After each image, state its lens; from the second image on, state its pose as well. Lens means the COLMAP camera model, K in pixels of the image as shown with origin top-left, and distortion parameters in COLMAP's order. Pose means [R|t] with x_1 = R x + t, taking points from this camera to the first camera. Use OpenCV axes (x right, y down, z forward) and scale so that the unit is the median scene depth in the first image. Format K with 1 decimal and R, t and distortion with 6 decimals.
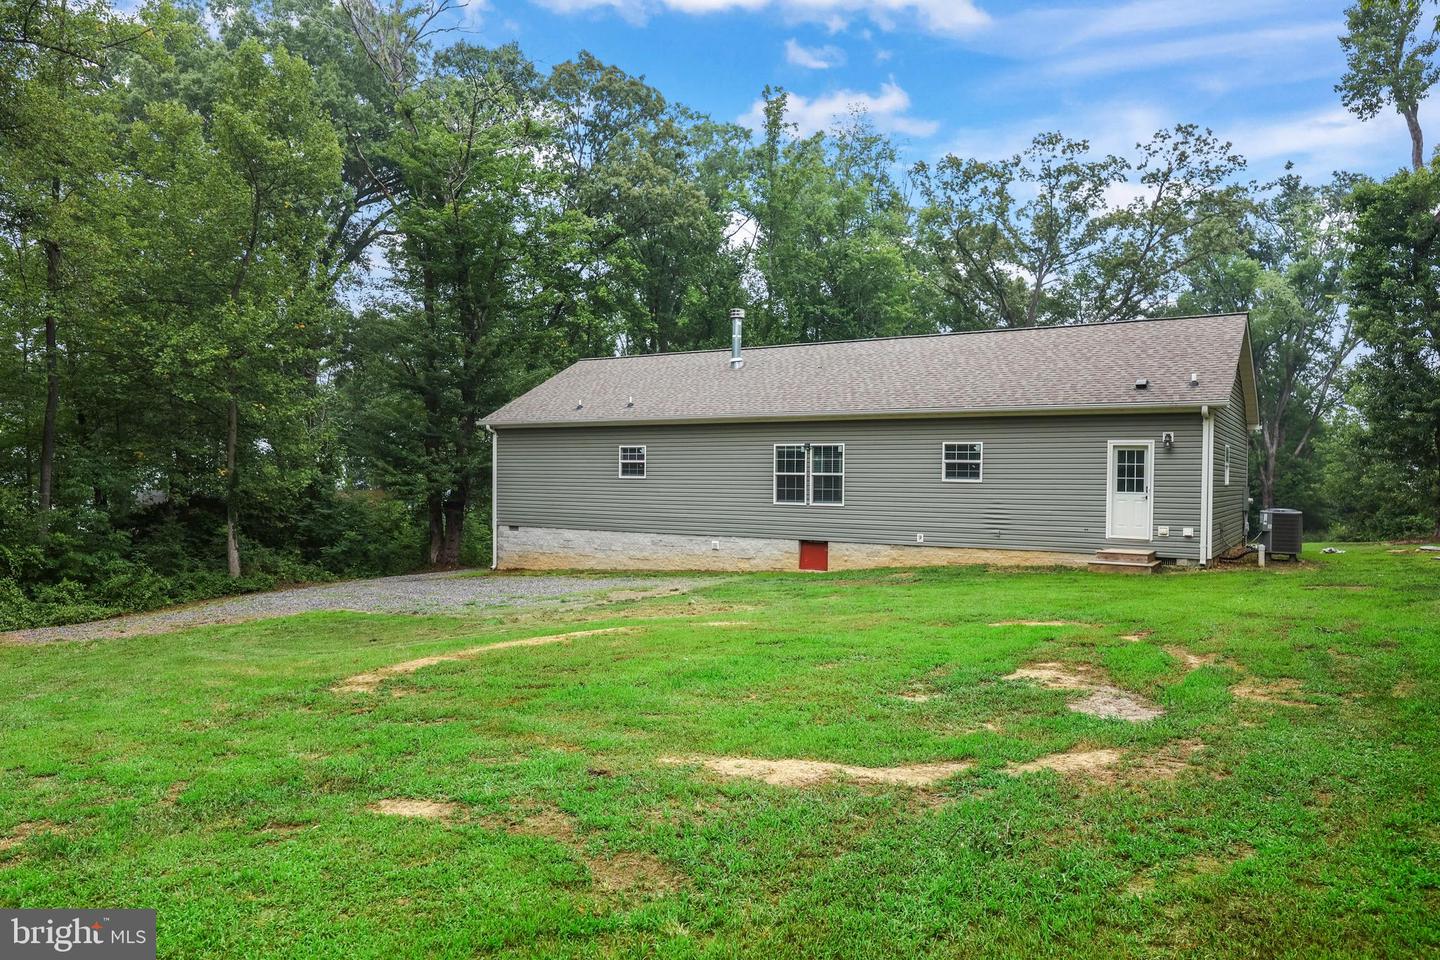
lens RADIAL K [[1001.3, 0, 720.0], [0, 1001.3, 480.0], [0, 0, 1]] dist [-0.053737, -0.000709]
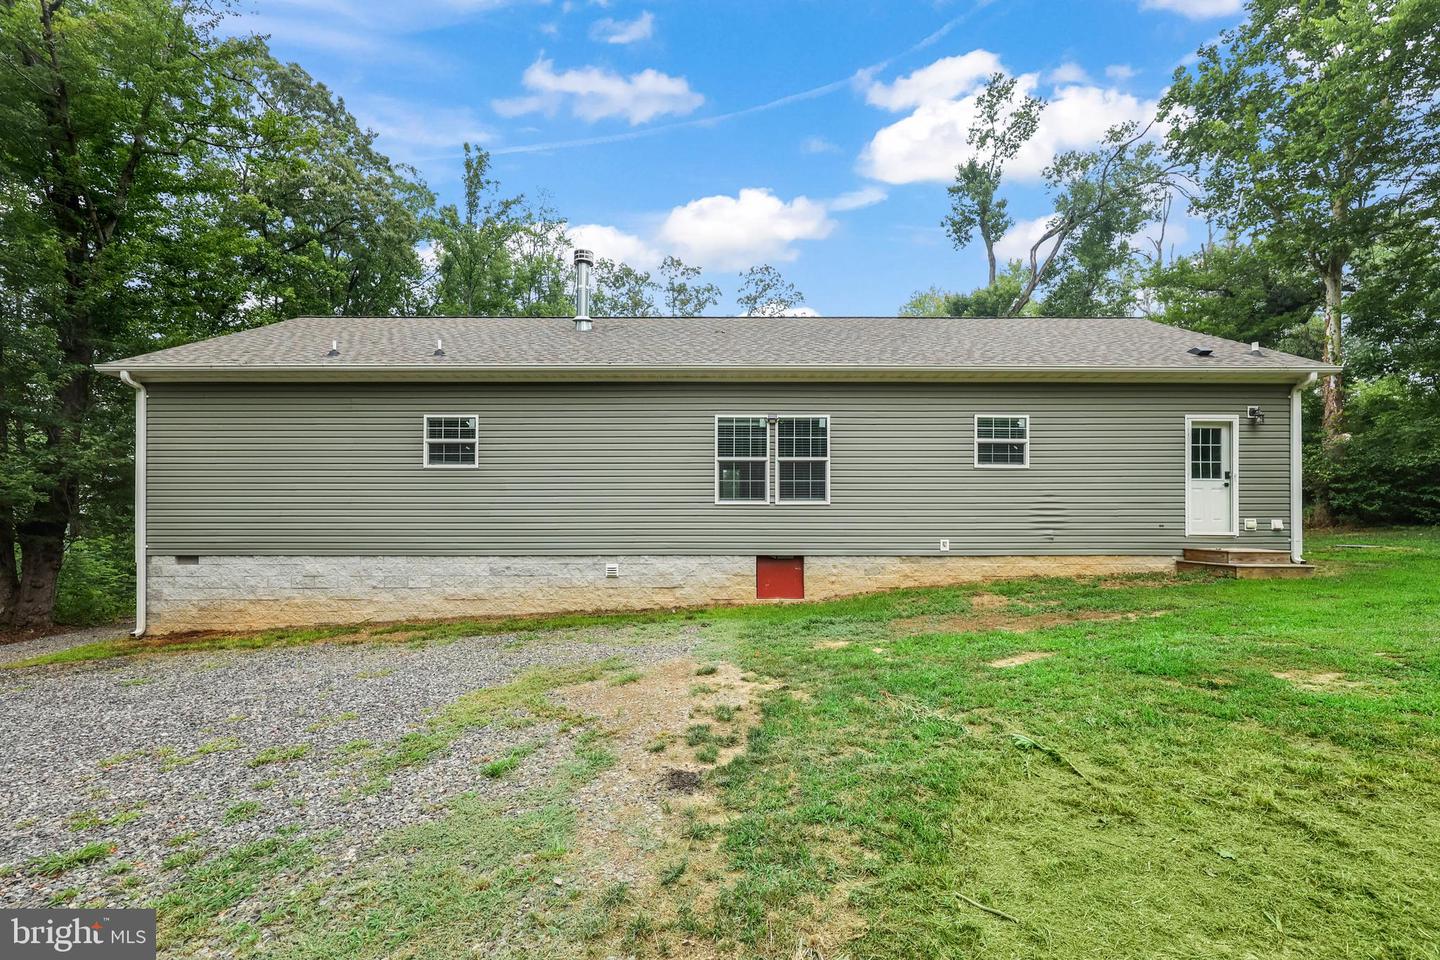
lens RADIAL K [[609.6, 0, 722.6], [0, 609.6, 514.8], [0, 0, 1]] dist [-0.004260, -0.000152]
pose [[0.842681, -0.003305, 0.538403, -0.164581], [0.010822, 0.999883, -0.010799, 0.036150], [-0.538304, 0.014927, 0.842619, 0.662107]]
